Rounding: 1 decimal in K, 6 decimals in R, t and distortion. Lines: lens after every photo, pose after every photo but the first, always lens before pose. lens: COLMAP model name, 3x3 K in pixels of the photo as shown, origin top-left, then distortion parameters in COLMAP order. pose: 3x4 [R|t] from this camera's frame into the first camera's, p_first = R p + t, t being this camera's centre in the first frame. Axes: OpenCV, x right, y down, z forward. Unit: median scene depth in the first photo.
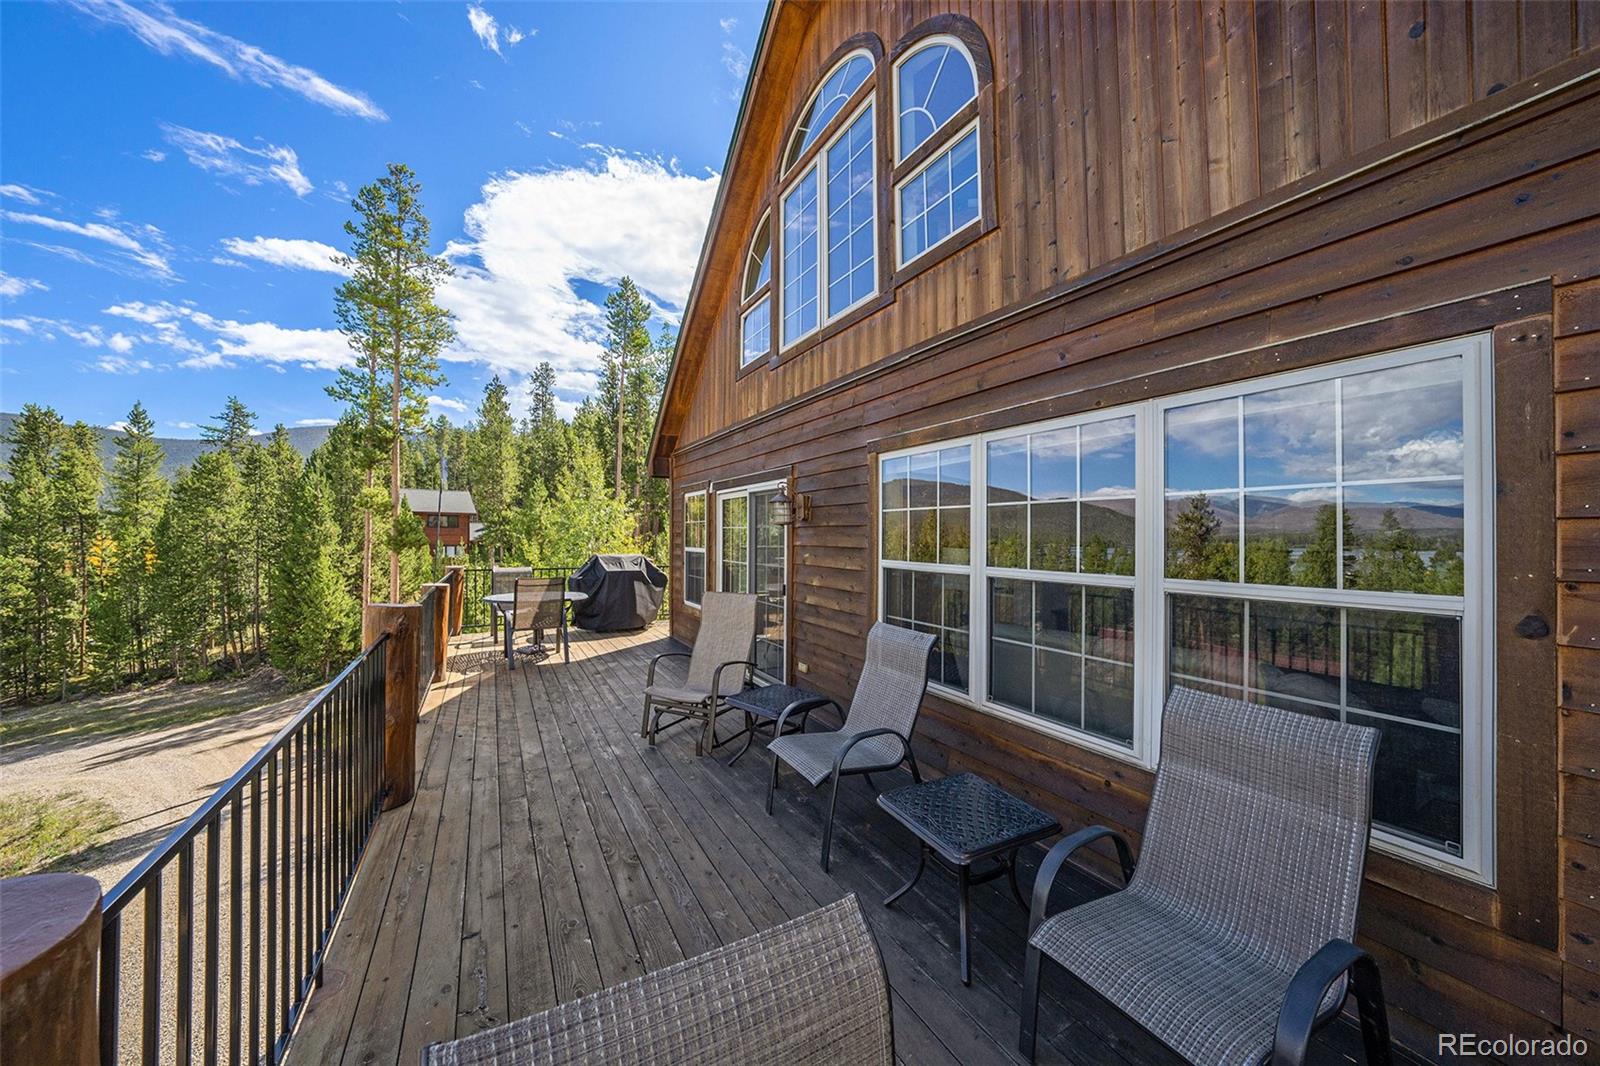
lens RADIAL K [[548.6, 0, 804.8], [0, 548.6, 539.1], [0, 0, 1]] dist [-0.007991, 0.000624]
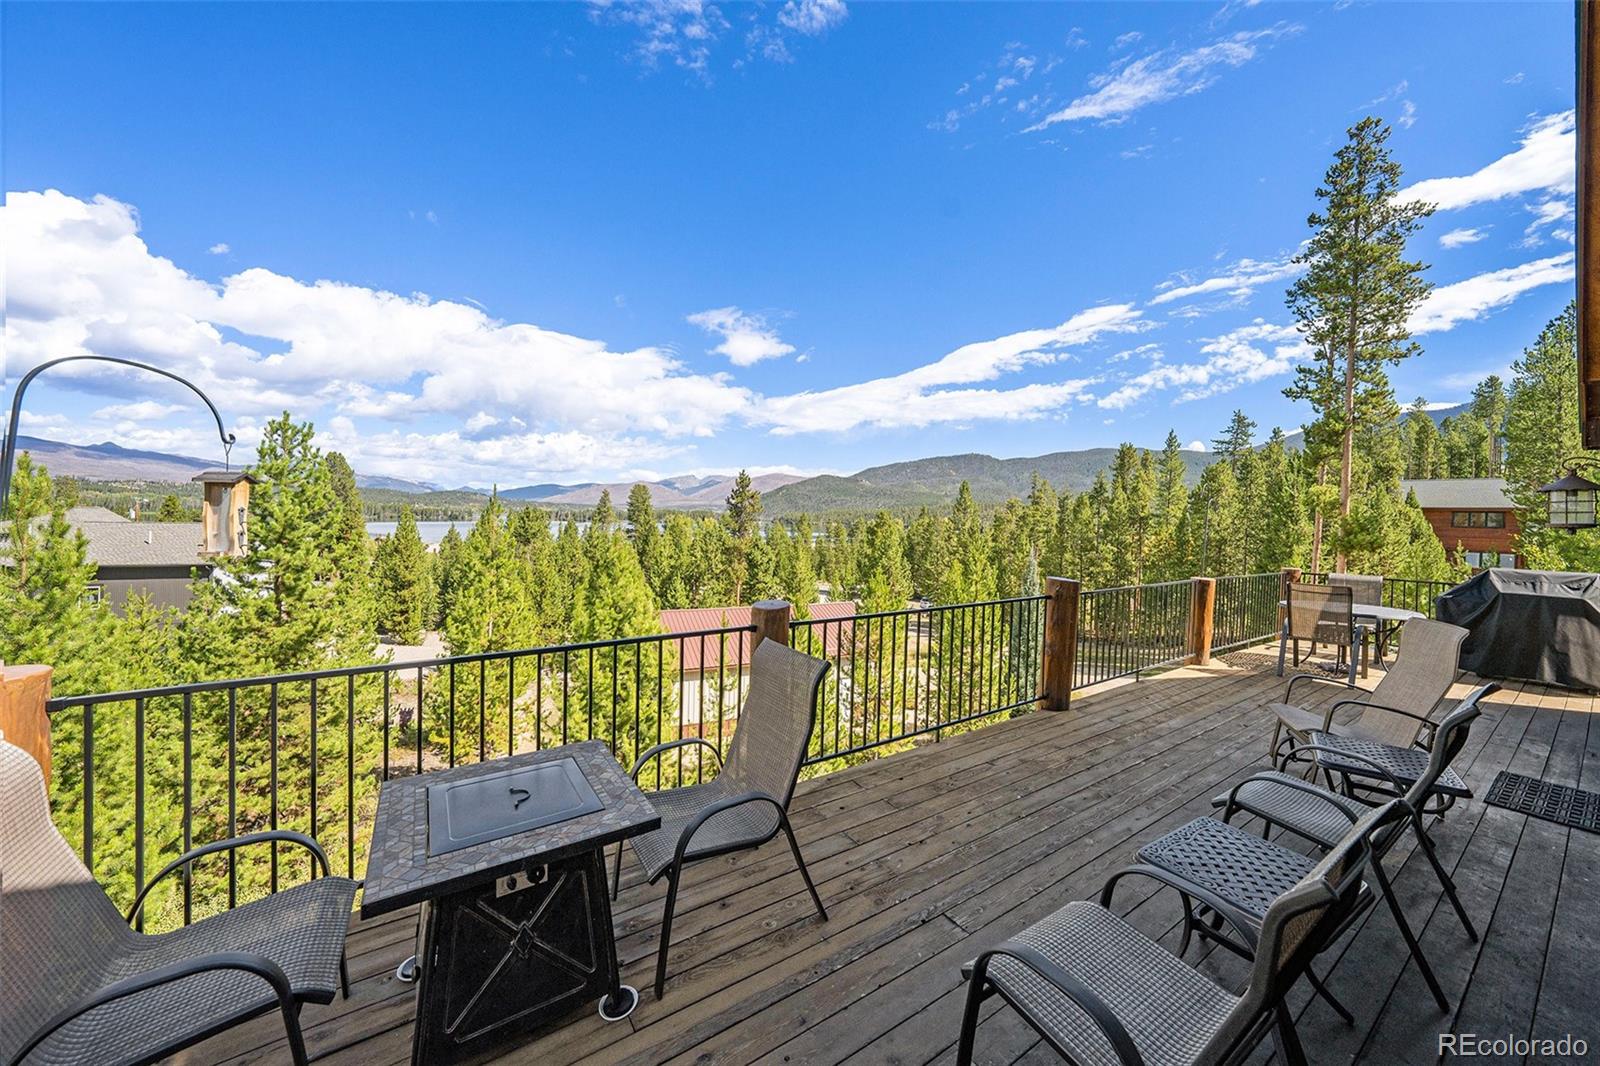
lens RADIAL K [[572.9, 0, 805.0], [0, 572.9, 540.9], [0, 0, 1]] dist [-0.011037, -0.000069]
pose [[0.079594, 0.030466, -0.996362, 0.119613], [-0.026540, 0.999243, 0.028434, -0.001447], [0.996474, 0.024180, 0.080343, 0.026354]]
